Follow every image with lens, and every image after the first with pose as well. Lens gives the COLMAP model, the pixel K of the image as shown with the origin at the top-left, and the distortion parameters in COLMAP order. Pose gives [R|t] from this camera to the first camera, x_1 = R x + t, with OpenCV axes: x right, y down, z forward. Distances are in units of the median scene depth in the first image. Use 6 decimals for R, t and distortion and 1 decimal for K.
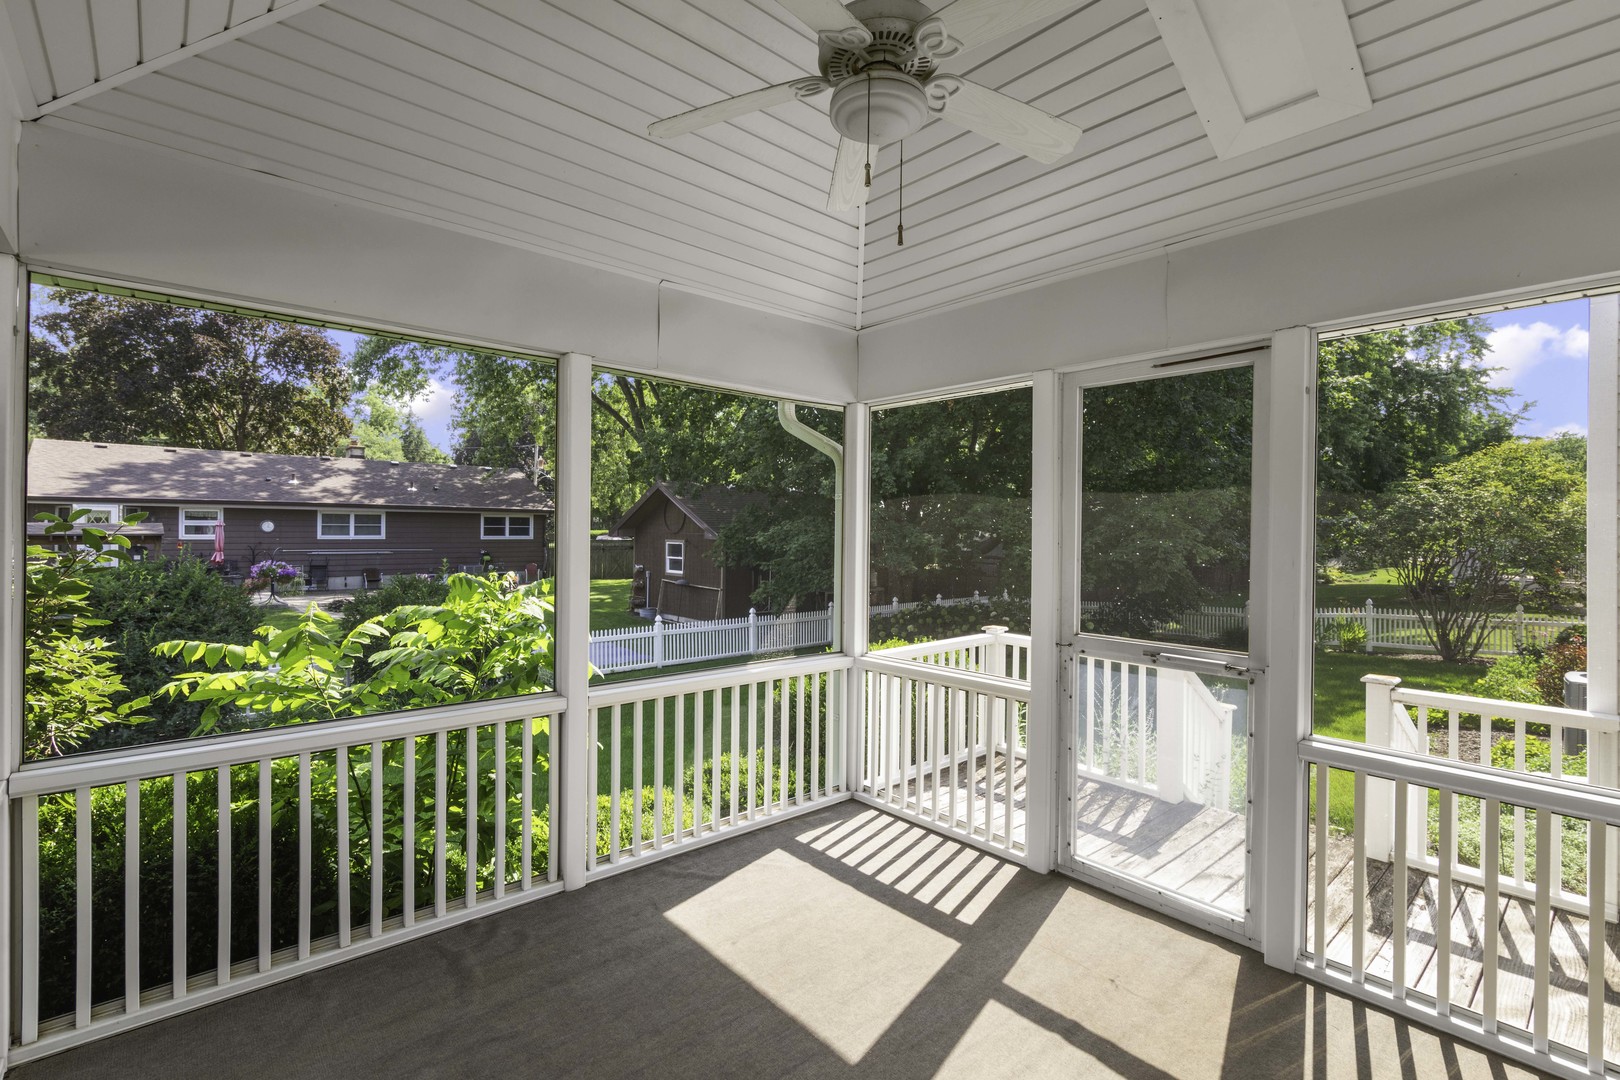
lens RADIAL K [[733.3, 0, 805.0], [0, 733.3, 535.4], [0, 0, 1]] dist [0.000397, 0.000362]
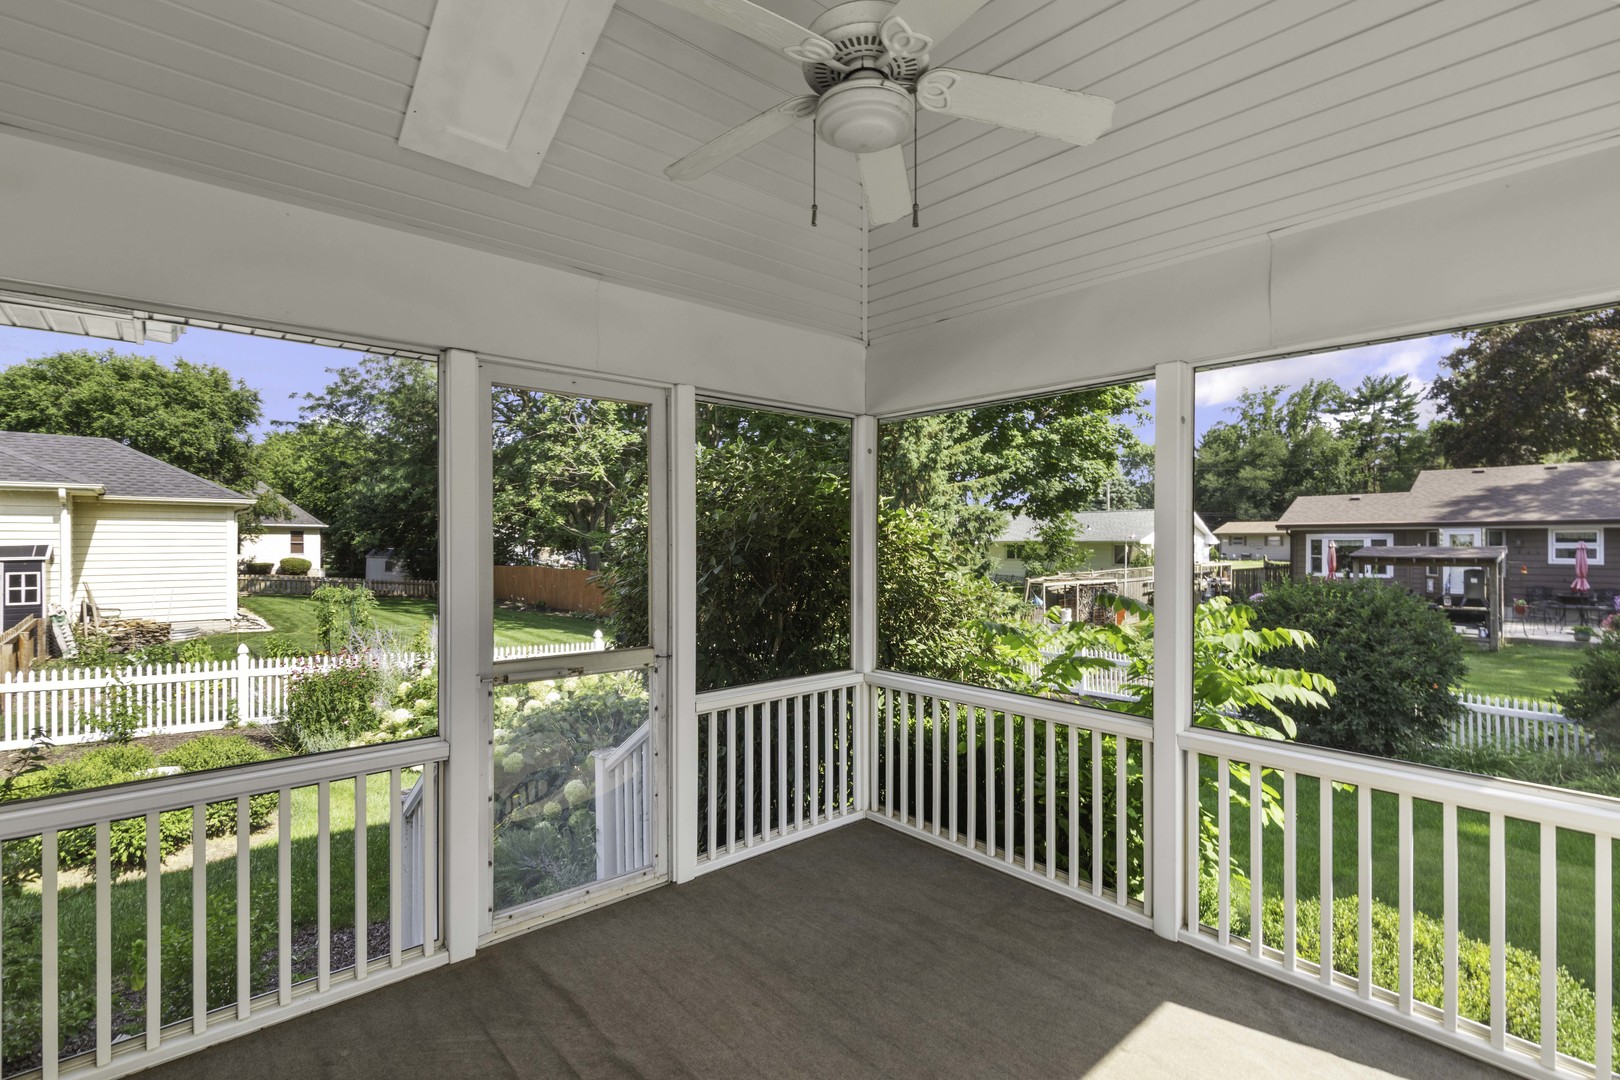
lens RADIAL K [[731.7, 0, 806.1], [0, 731.7, 541.7], [0, 0, 1]] dist [-0.002547, 0.000461]
pose [[0.015804, -0.010668, -0.999818, 0.681835], [-0.010094, 0.999890, -0.010829, -0.005528], [0.999824, 0.010264, 0.015694, 0.585707]]
